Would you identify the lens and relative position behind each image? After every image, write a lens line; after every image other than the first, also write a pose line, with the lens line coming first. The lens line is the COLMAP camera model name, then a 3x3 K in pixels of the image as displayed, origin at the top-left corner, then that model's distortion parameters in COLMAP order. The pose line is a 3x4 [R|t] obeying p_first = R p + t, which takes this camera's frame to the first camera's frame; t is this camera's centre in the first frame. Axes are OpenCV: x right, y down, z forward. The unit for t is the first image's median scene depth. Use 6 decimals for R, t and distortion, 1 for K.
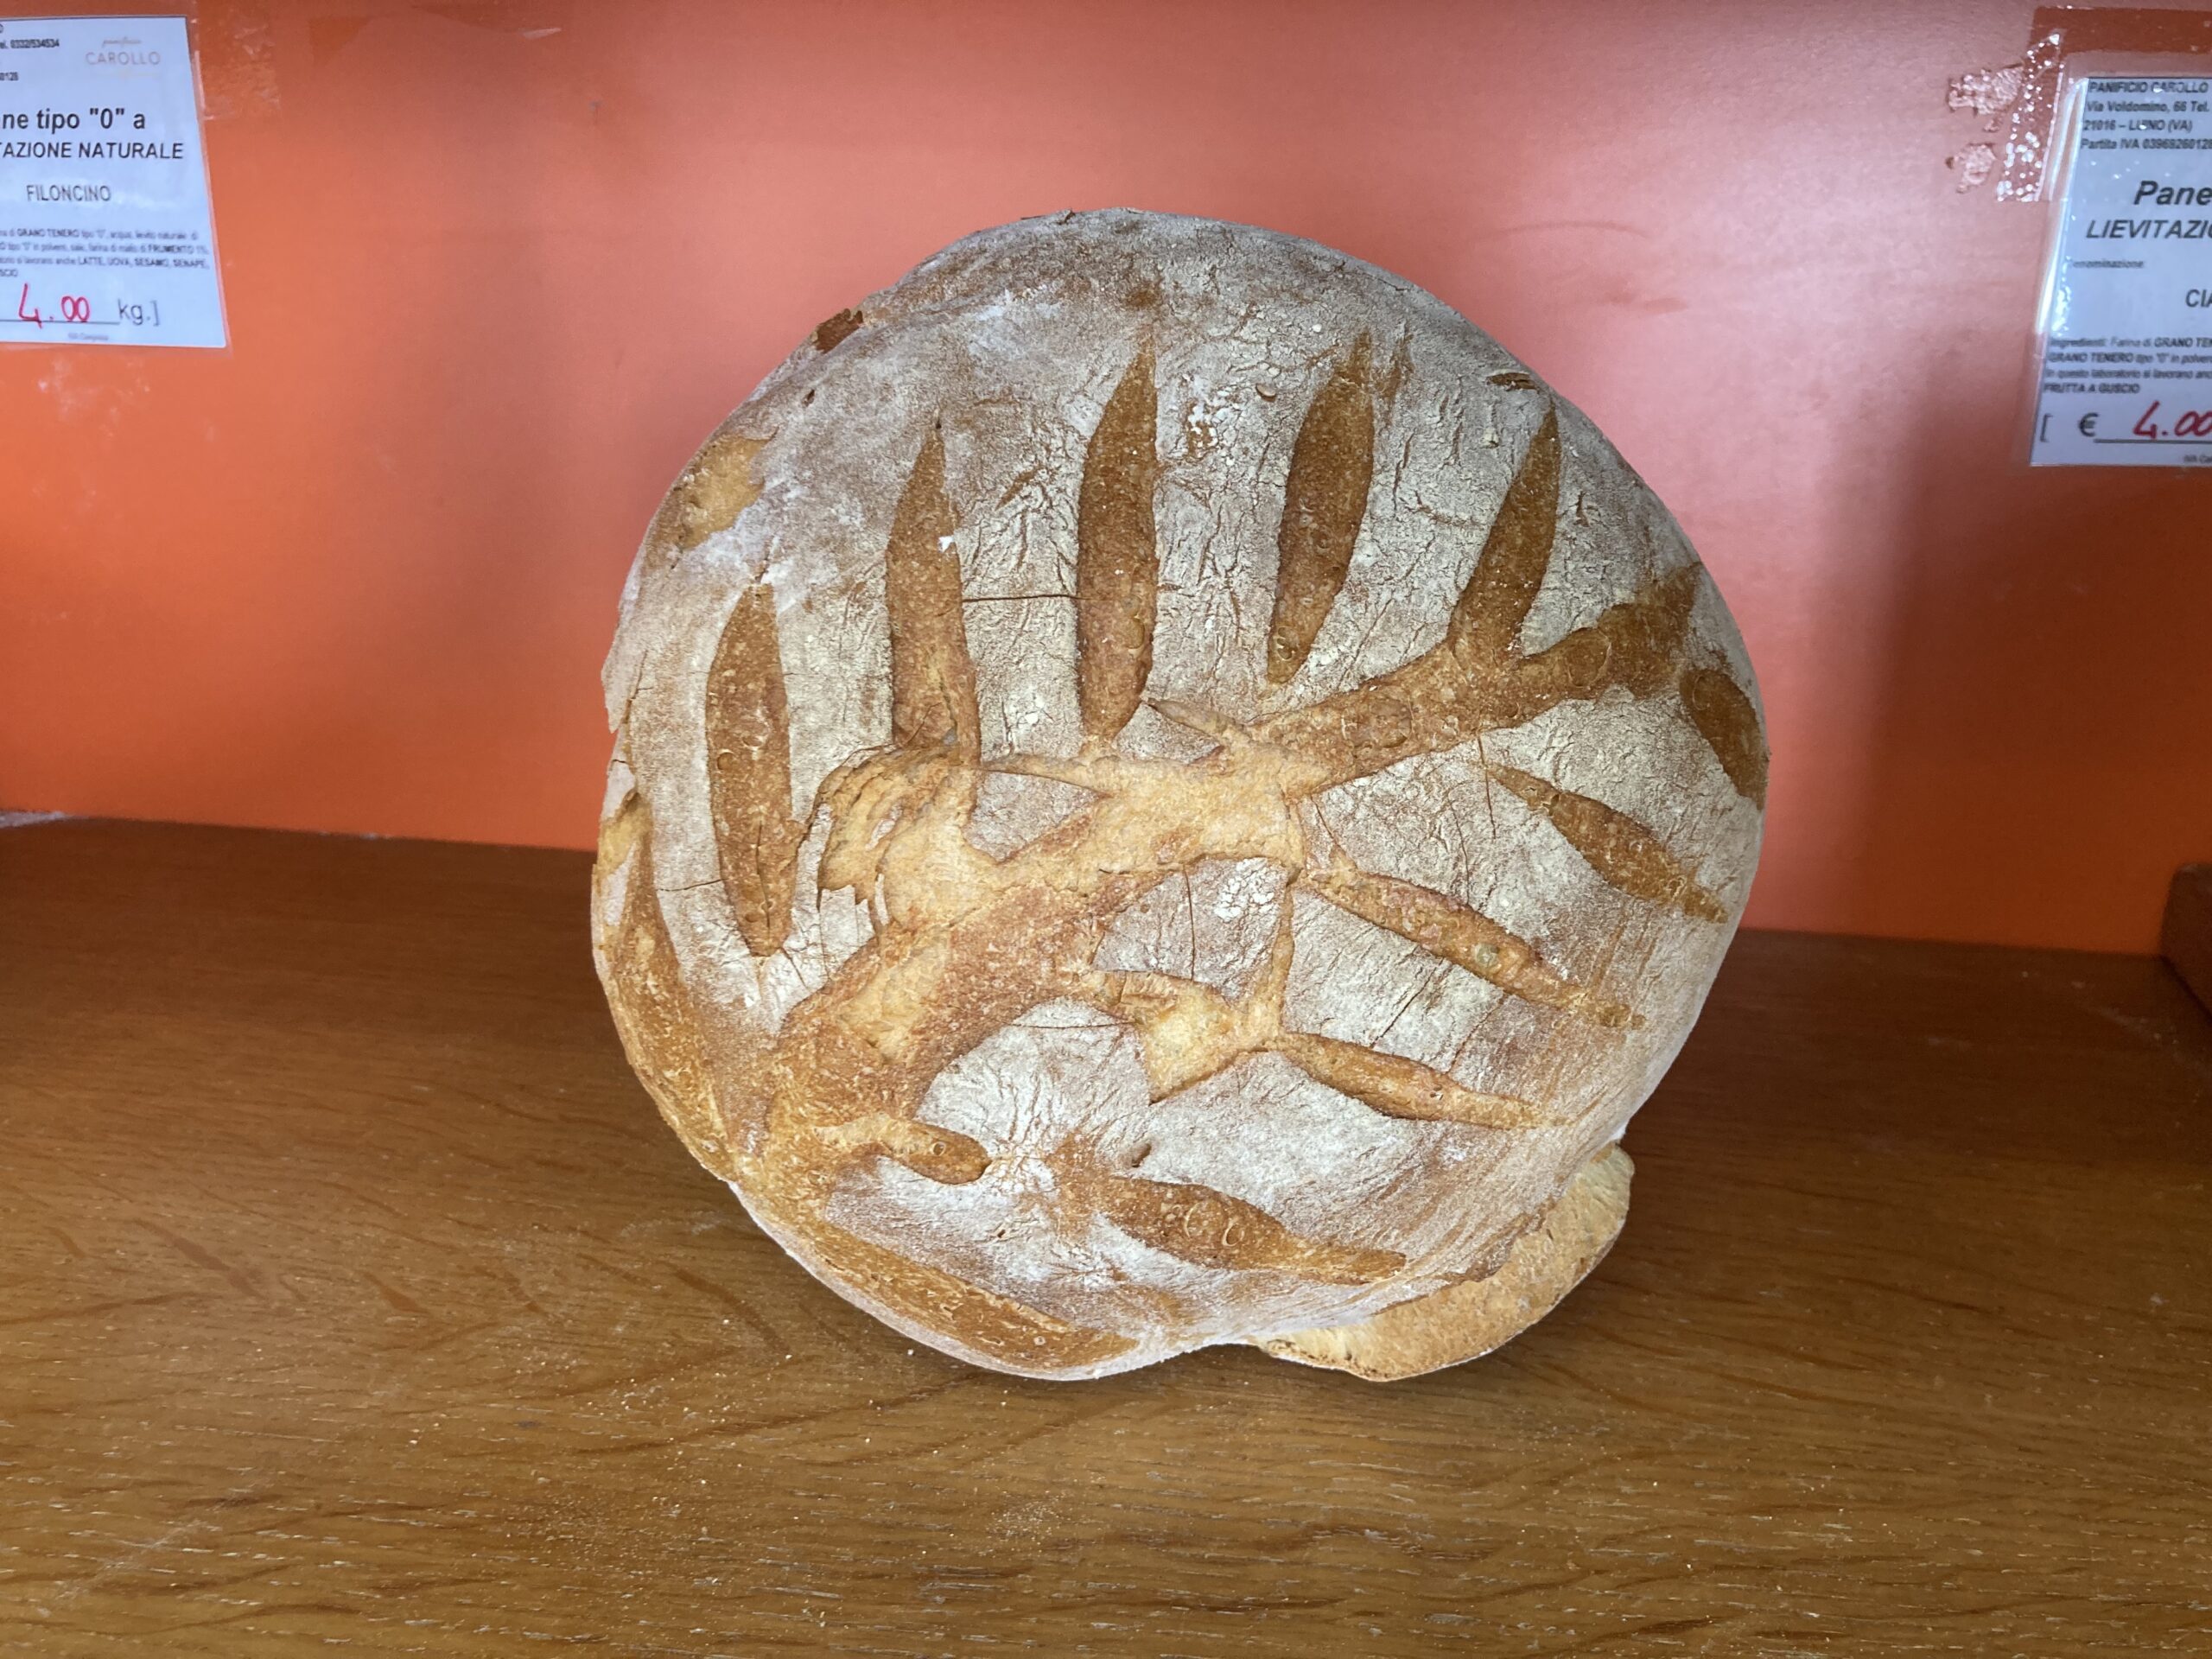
lens RADIAL K [[1886.4, 0, 1104.5], [0, 1886.4, 804.8], [0, 0, 1]] dist [-0.016795, 0.036349]
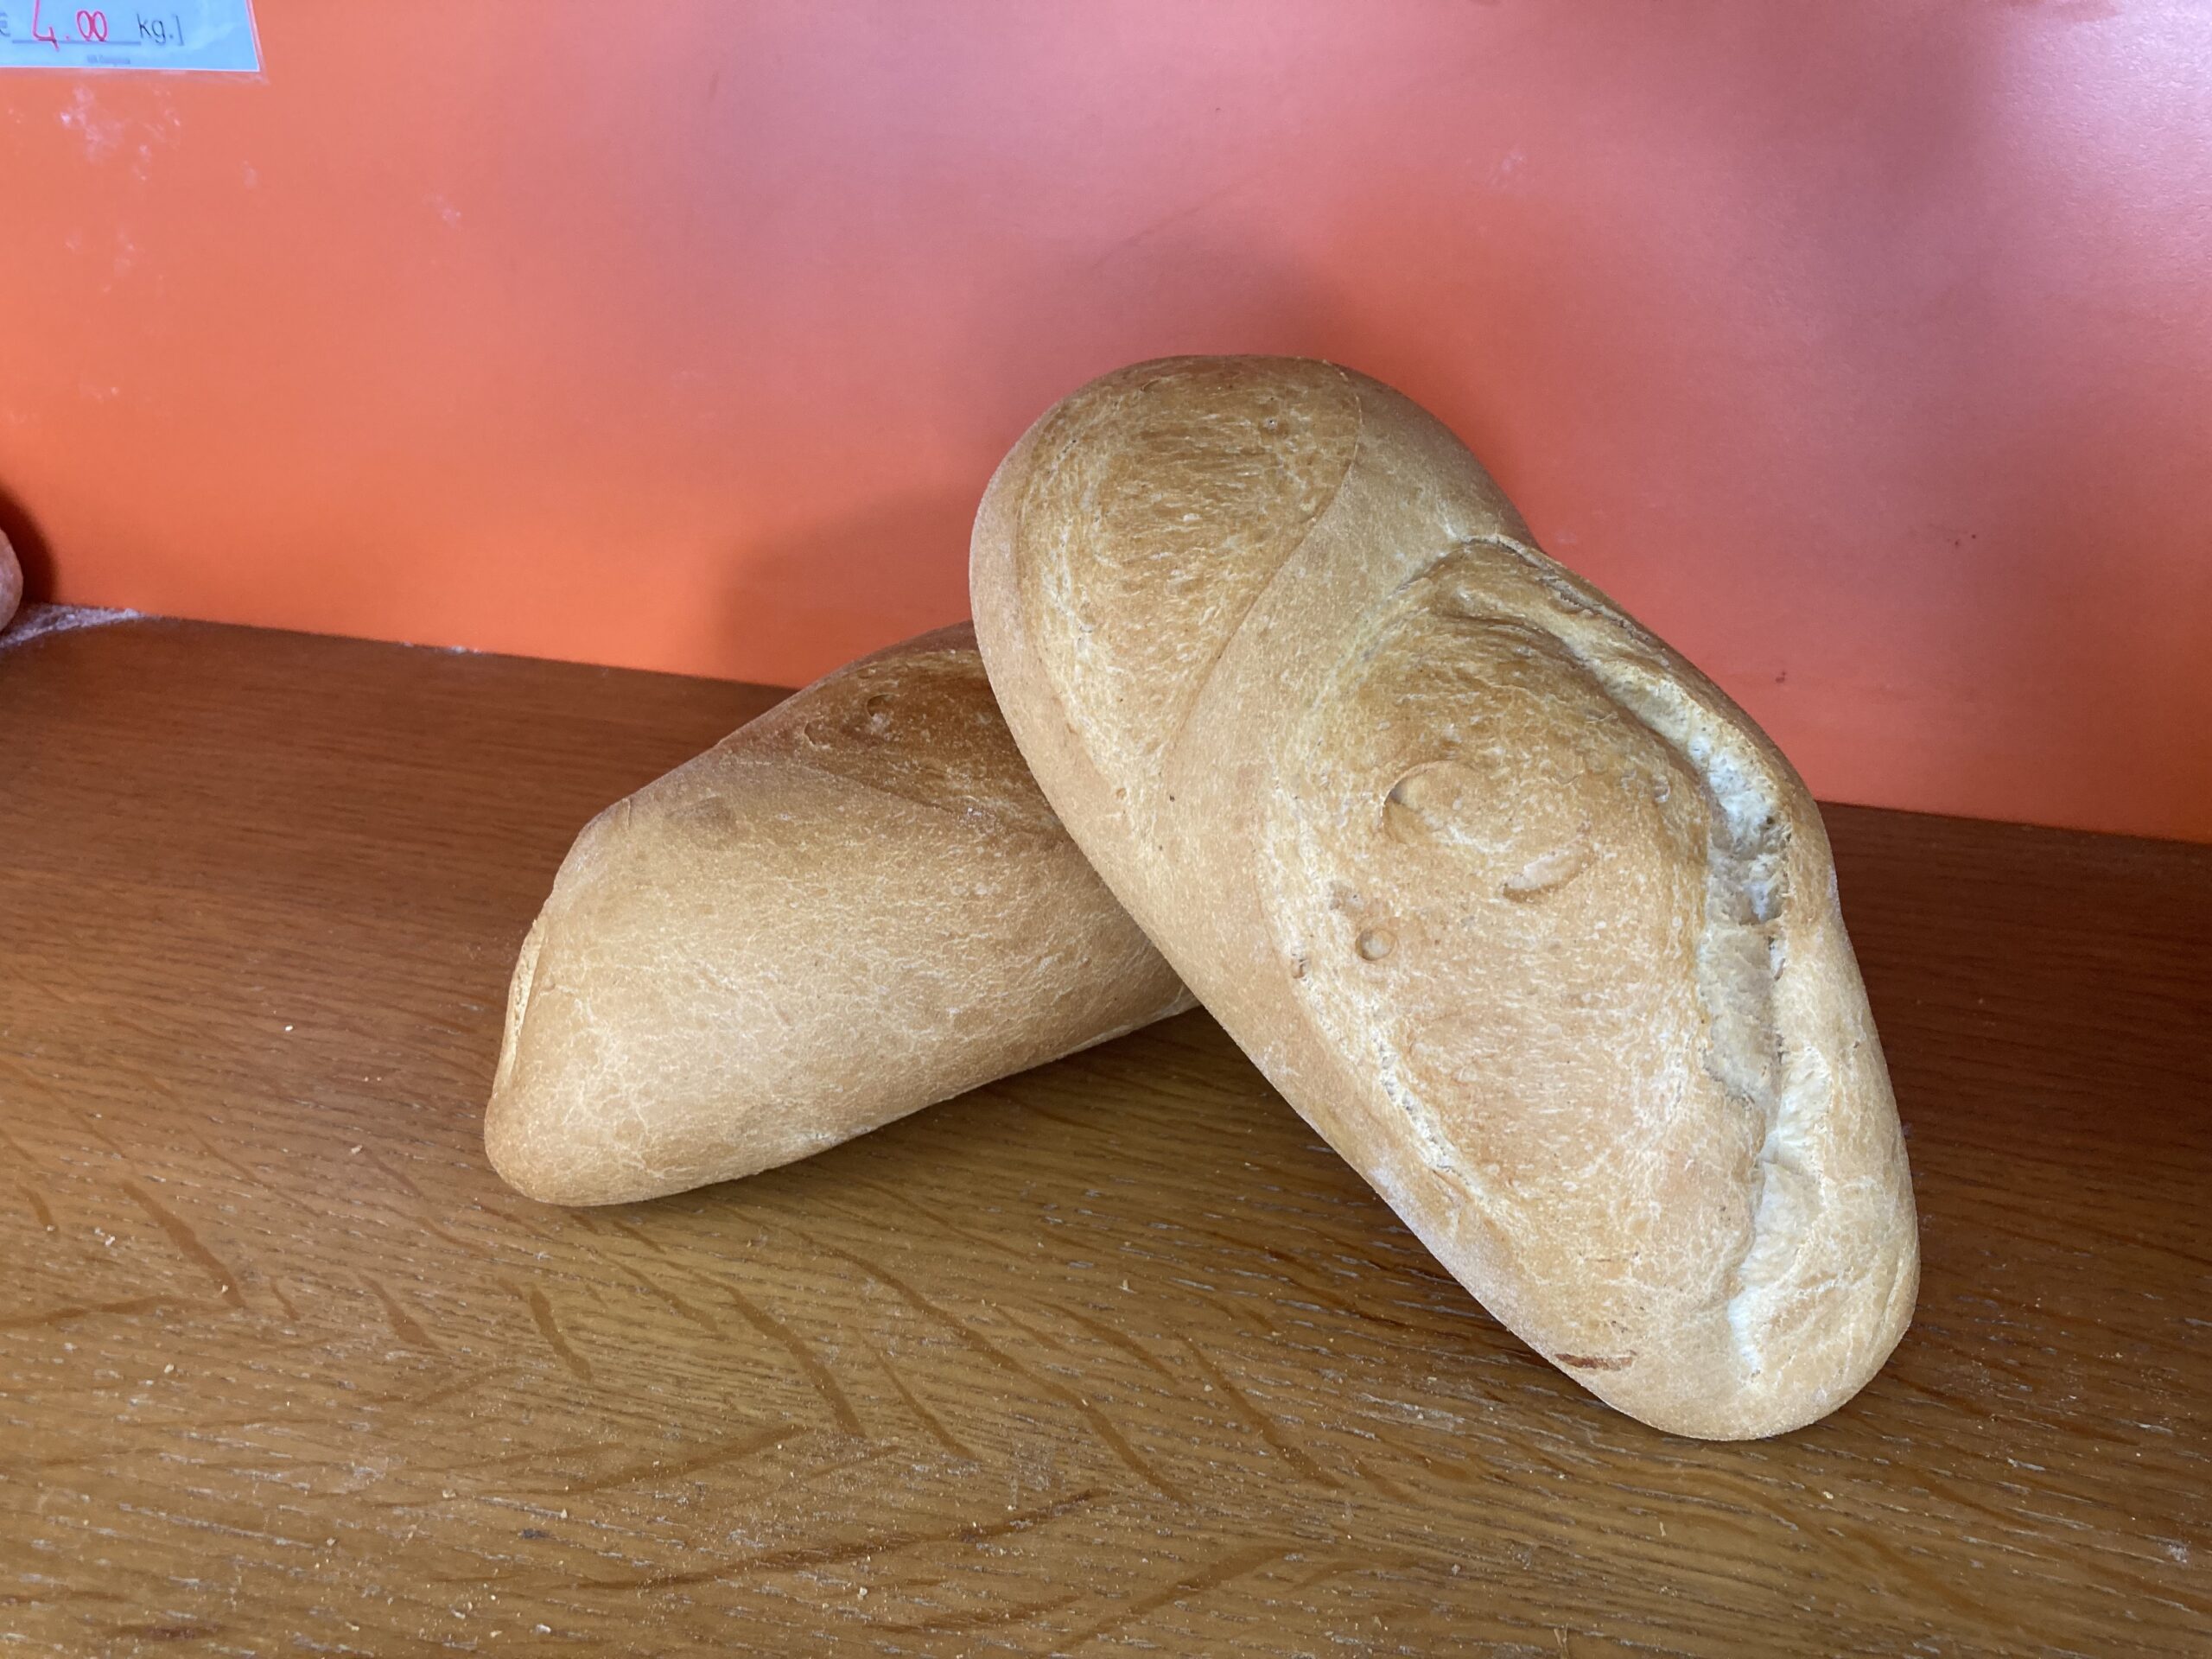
lens RADIAL K [[1886.4, 0, 1074.3], [0, 1886.4, 834.5], [0, 0, 1]] dist [-0.016795, 0.036349]
pose [[0.993170, 0.039832, -0.109669, -0.001656], [-0.020578, 0.984987, 0.171396, -0.105683], [0.114850, -0.167968, 0.979079, 0.287312]]
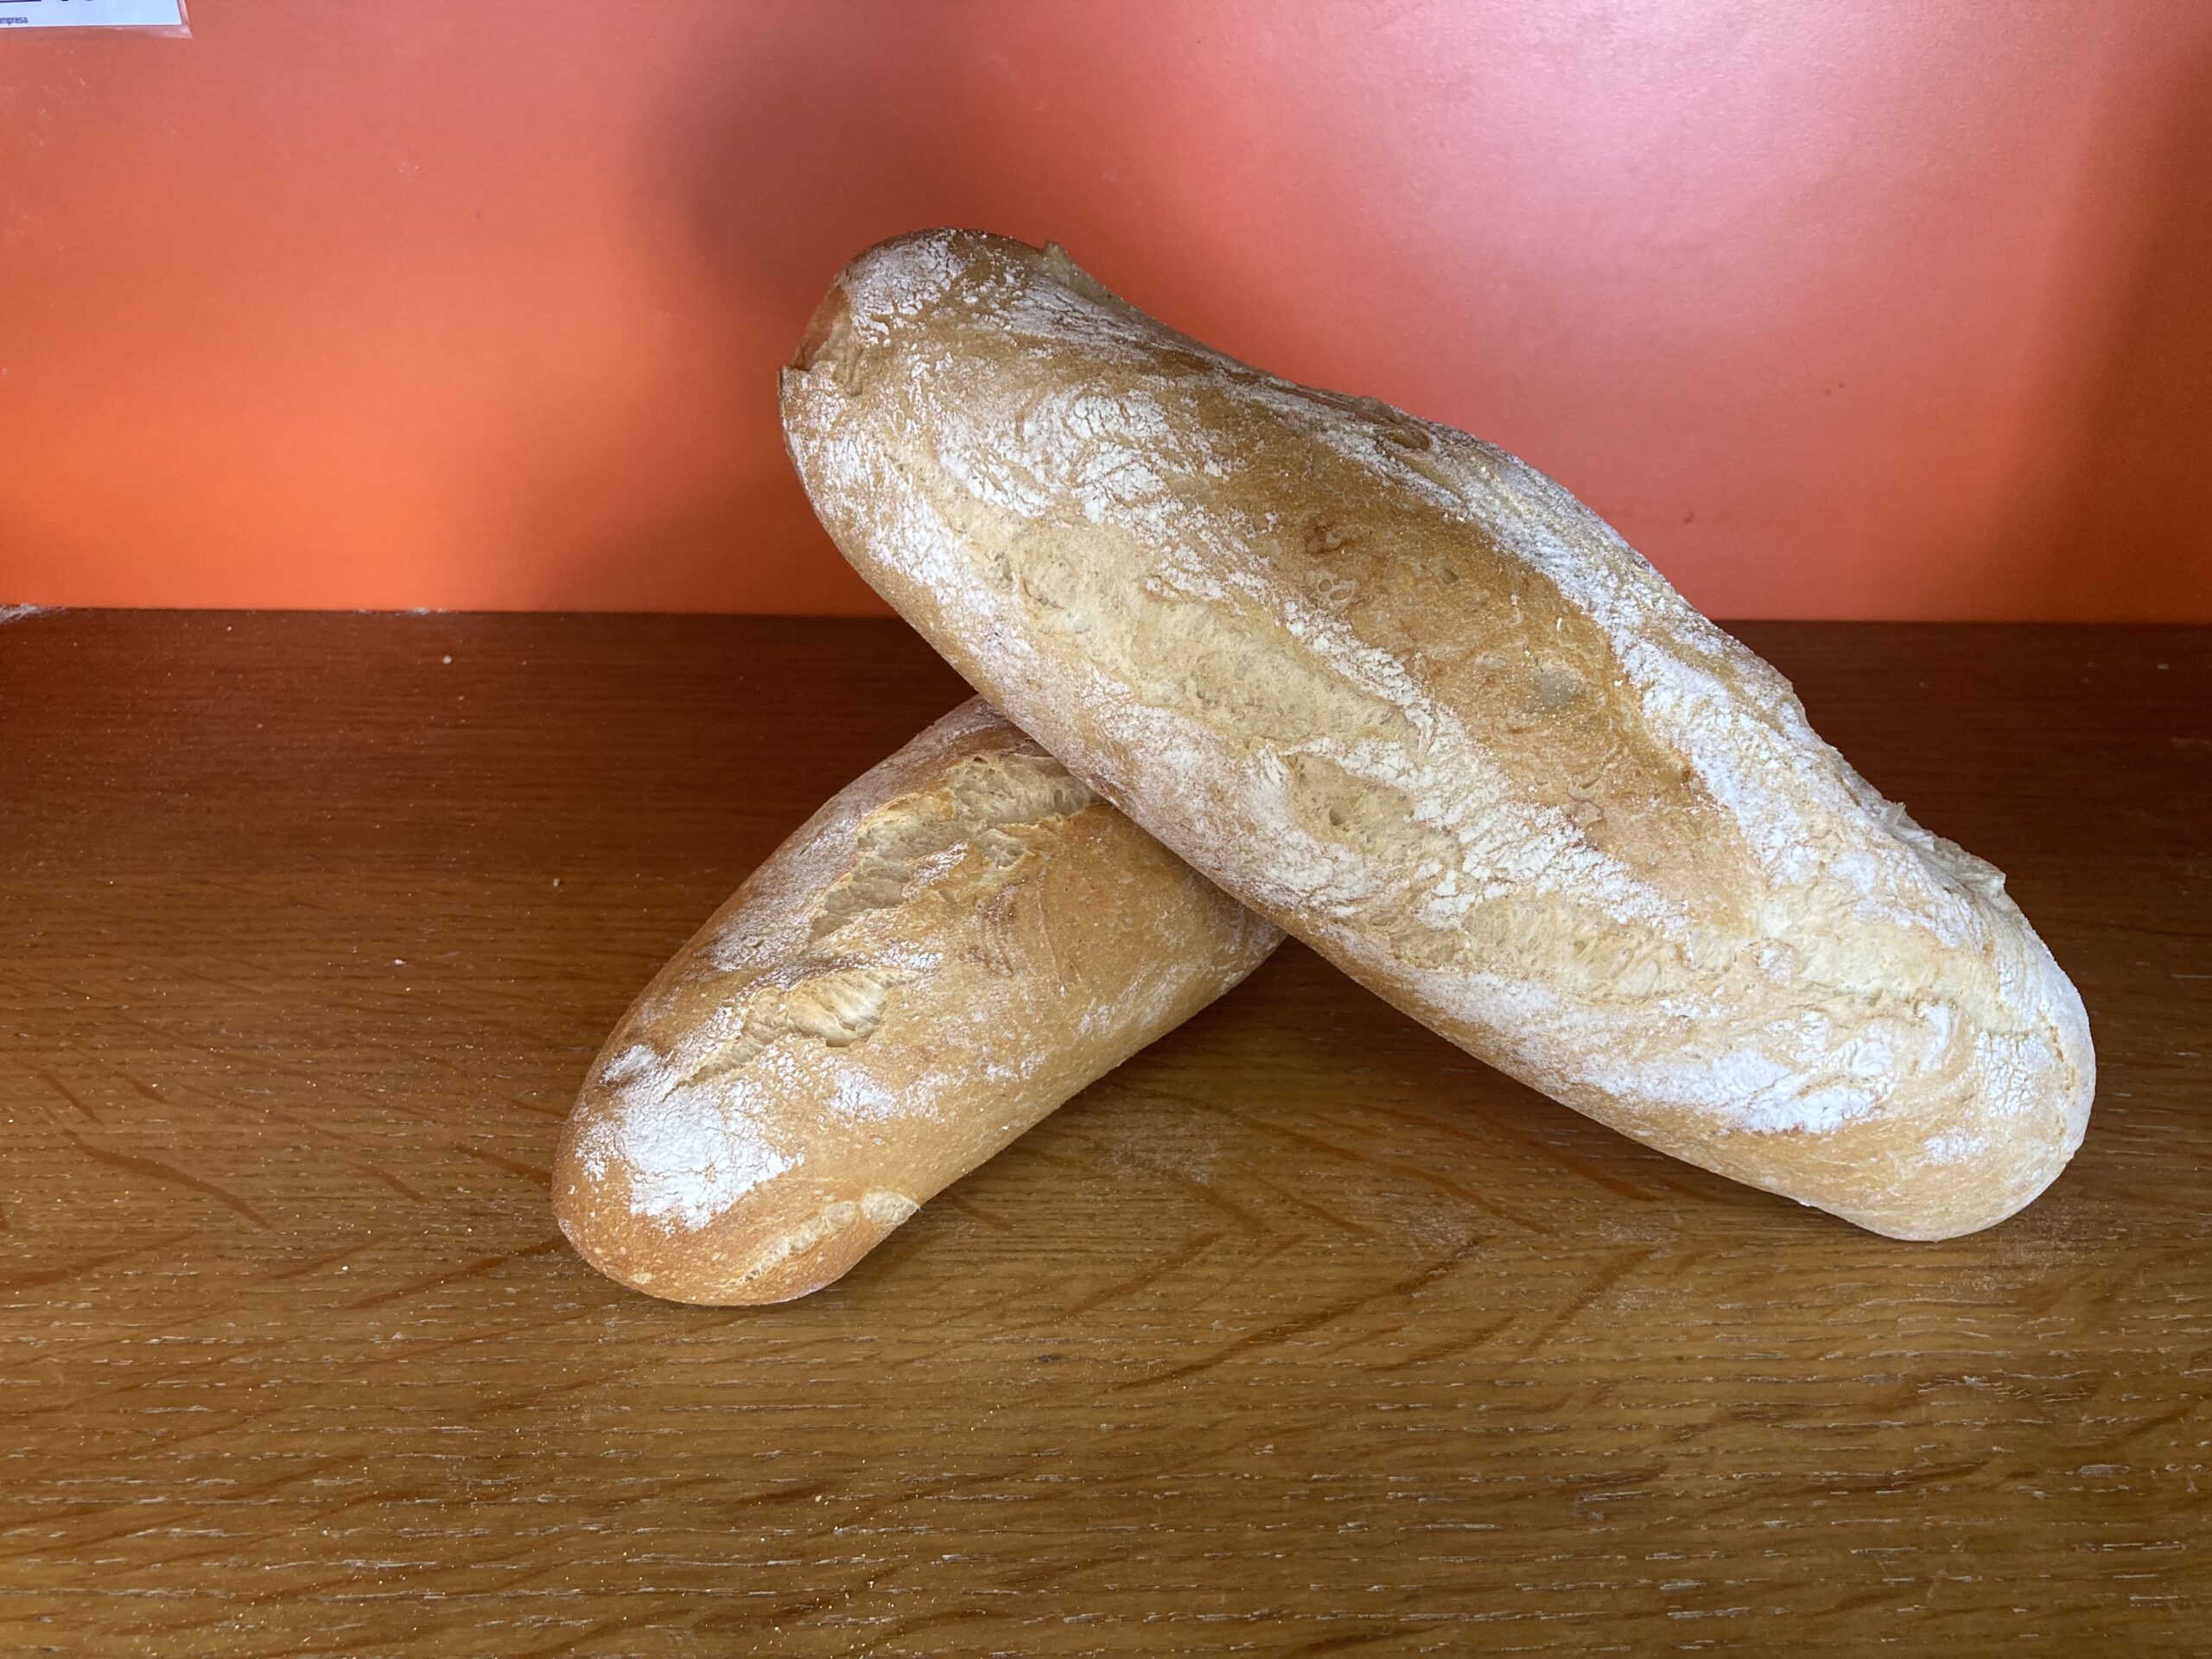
lens RADIAL K [[1886.4, 0, 1099.4], [0, 1886.4, 822.0], [0, 0, 1]] dist [-0.016795, 0.036349]
pose [[0.988680, -0.082764, 0.125149, -0.370521], [0.053352, 0.973511, 0.222329, -0.125146], [-0.140235, -0.213135, 0.966906, 0.165200]]
